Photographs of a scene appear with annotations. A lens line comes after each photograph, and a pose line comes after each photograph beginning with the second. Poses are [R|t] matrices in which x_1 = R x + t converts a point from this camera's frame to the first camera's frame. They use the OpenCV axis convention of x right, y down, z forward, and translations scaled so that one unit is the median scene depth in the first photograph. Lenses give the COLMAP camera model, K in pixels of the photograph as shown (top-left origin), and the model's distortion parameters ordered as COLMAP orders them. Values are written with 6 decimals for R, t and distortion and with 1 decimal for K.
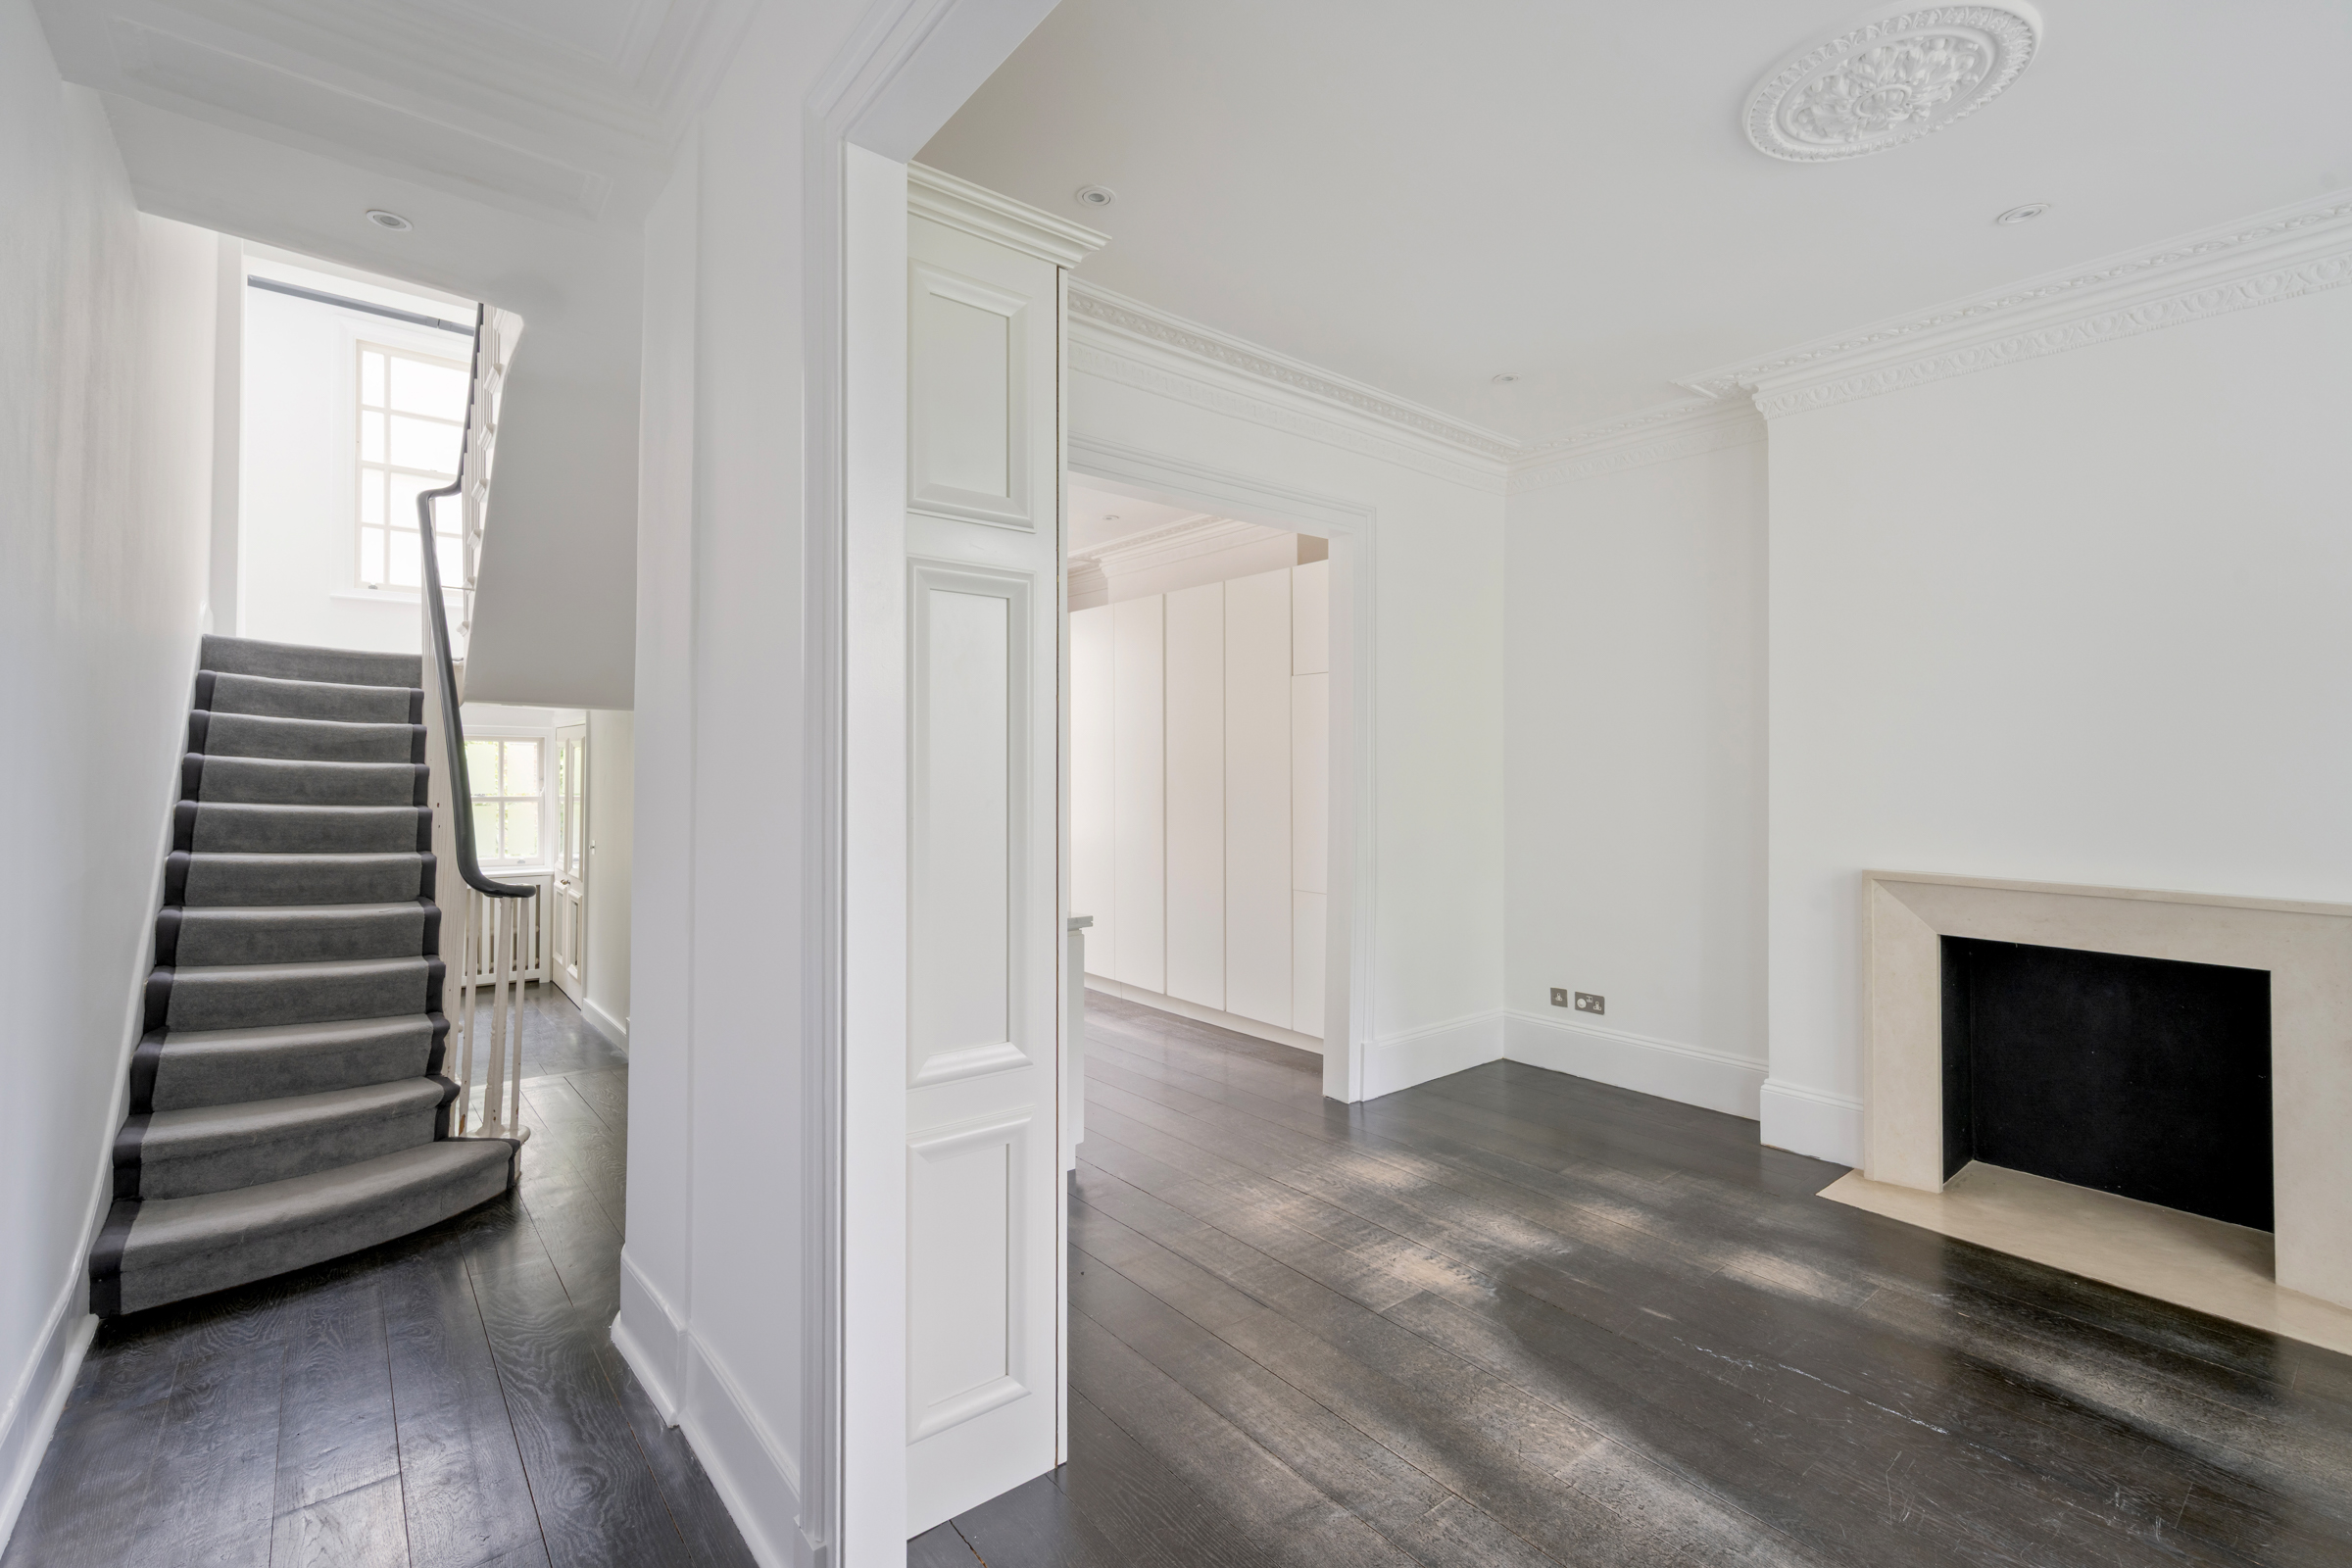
lens RADIAL K [[1024.8, 0, 1184.2], [0, 1024.8, 750.5], [0, 0, 1]] dist [-0.001686, 0.000172]
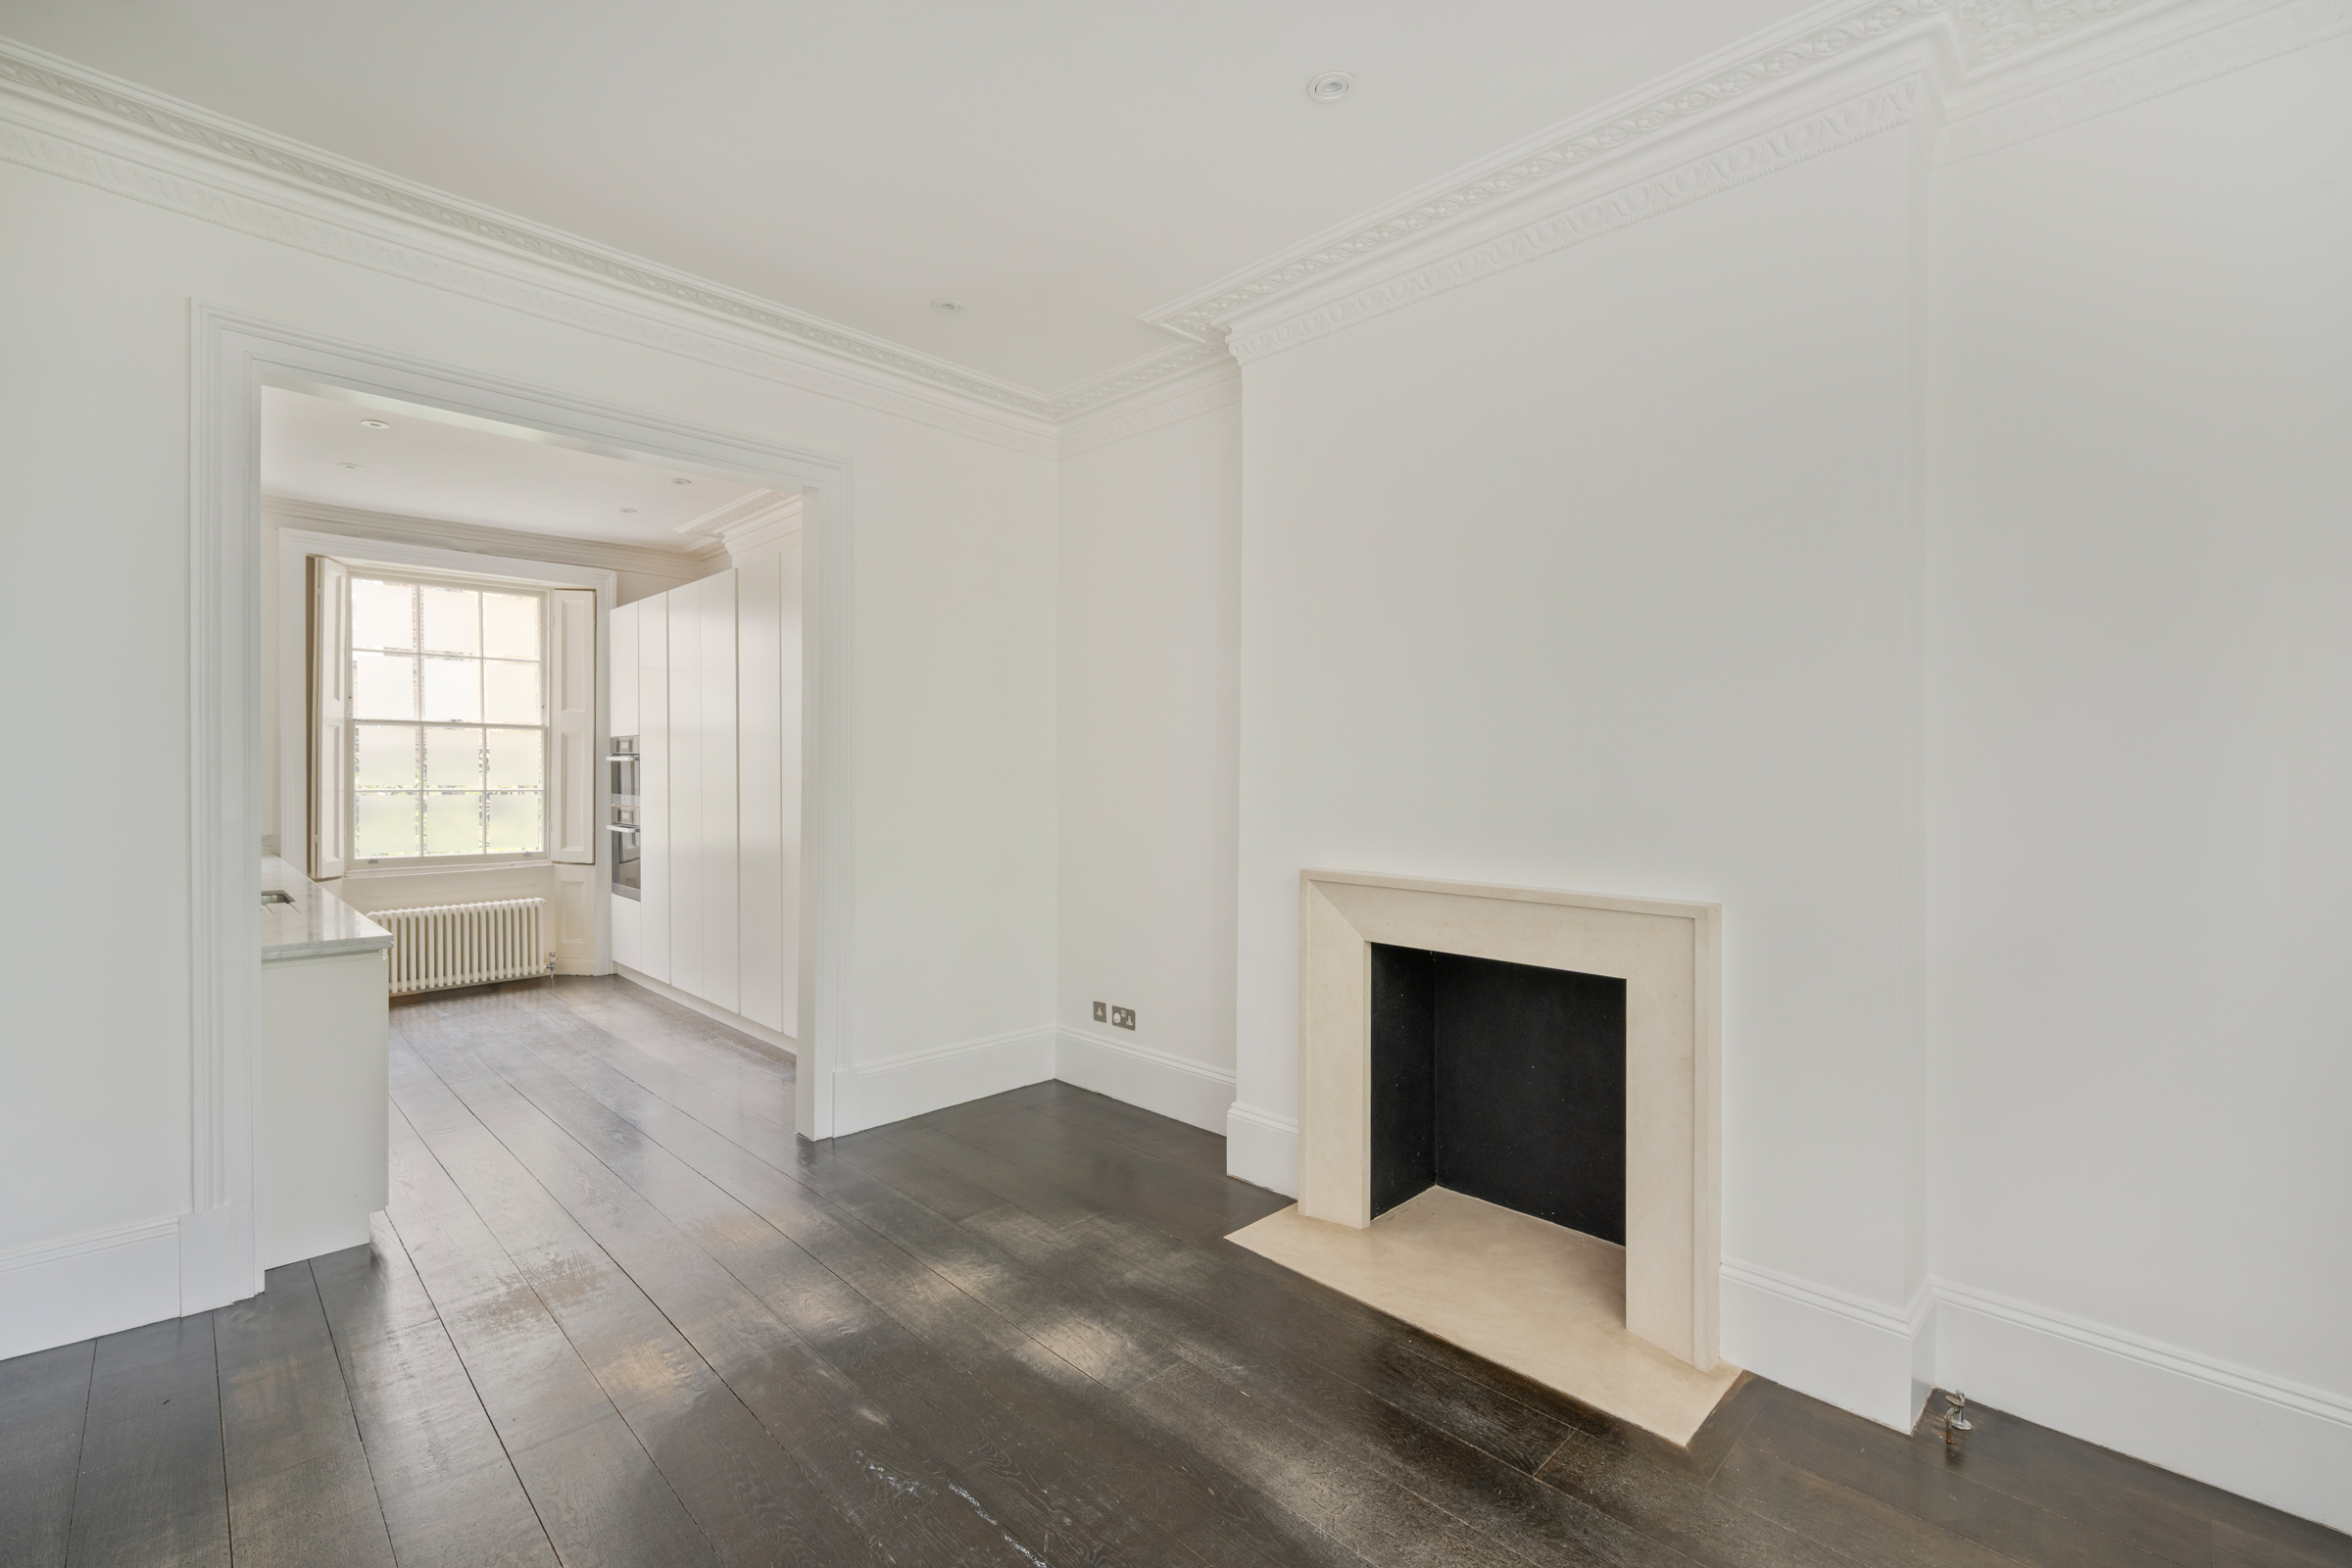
lens RADIAL K [[1012.2, 0, 1181.6], [0, 1012.2, 772.4], [0, 0, 1]] dist [0.001074, -0.000040]
pose [[0.994777, -0.001222, 0.102066, 0.491863], [-0.000433, 0.999869, 0.016185, 0.019274], [-0.102073, -0.016145, 0.994646, 0.142536]]
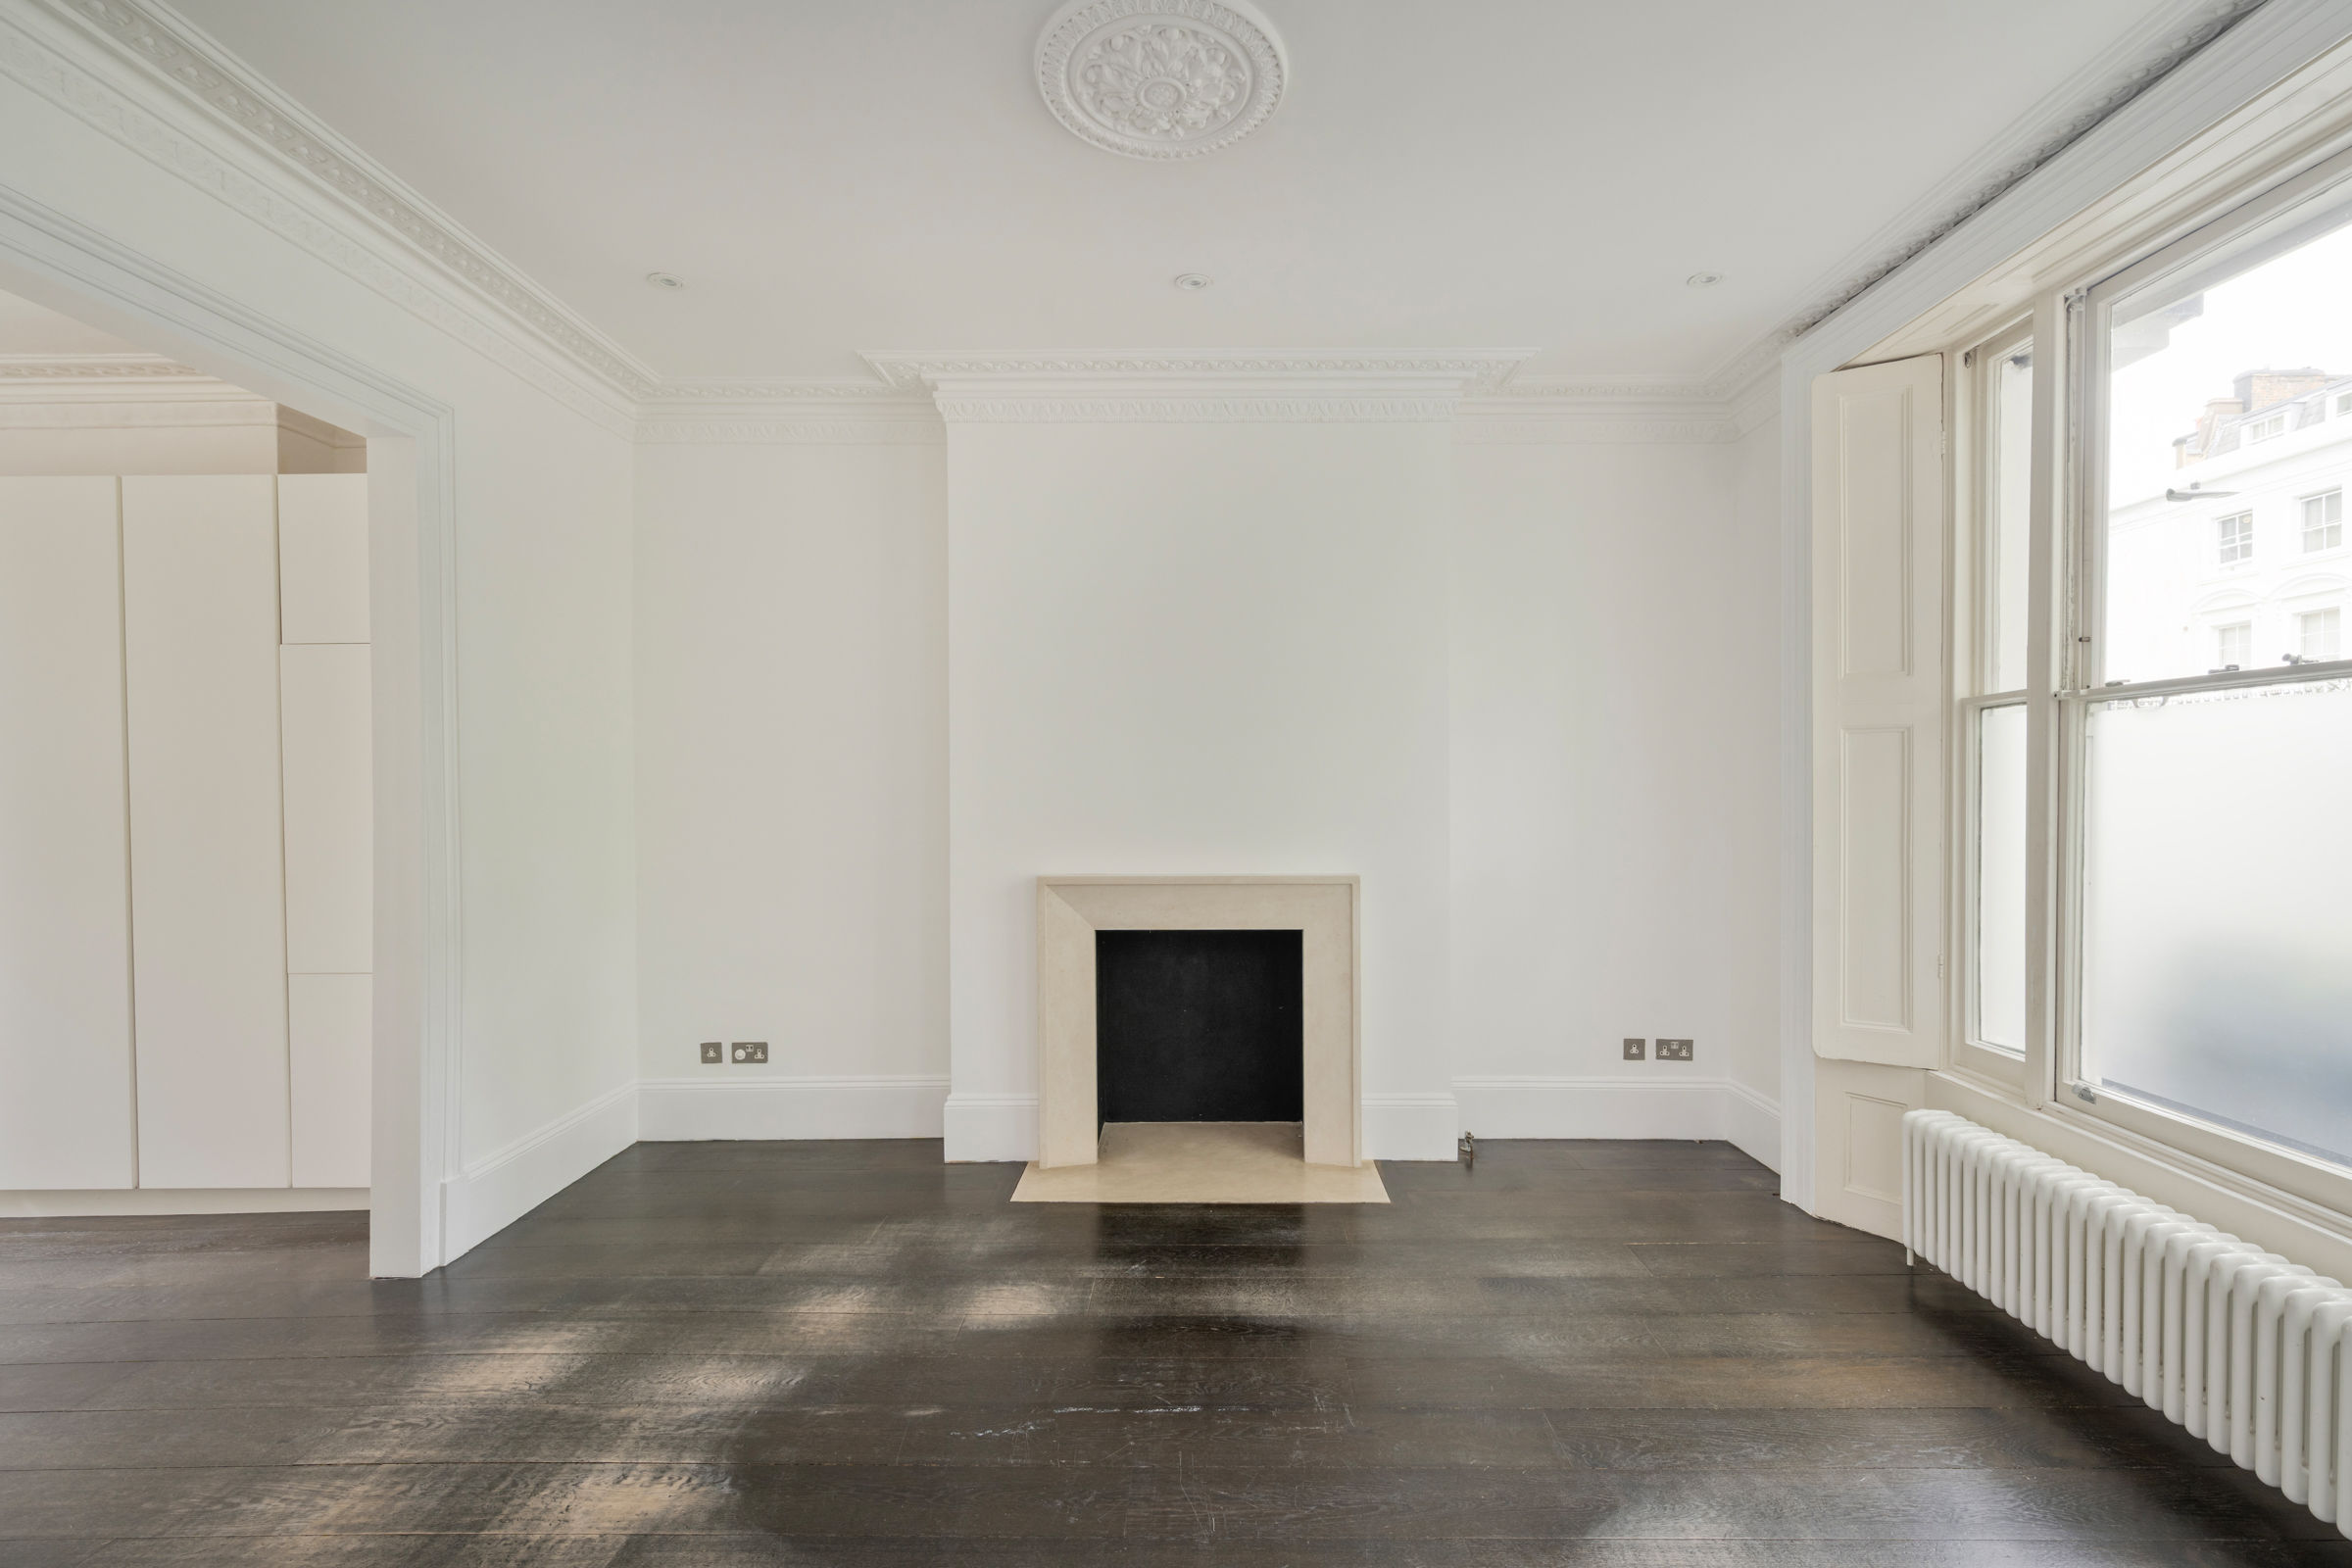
lens RADIAL K [[1021.2, 0, 1193.6], [0, 1021.2, 788.9], [0, 0, 1]] dist [0.001154, -0.000204]
pose [[0.638174, -0.015418, 0.769737, -0.038118], [-0.002979, 0.999743, 0.022495, 0.003446], [-0.769886, -0.016649, 0.637964, 0.223183]]
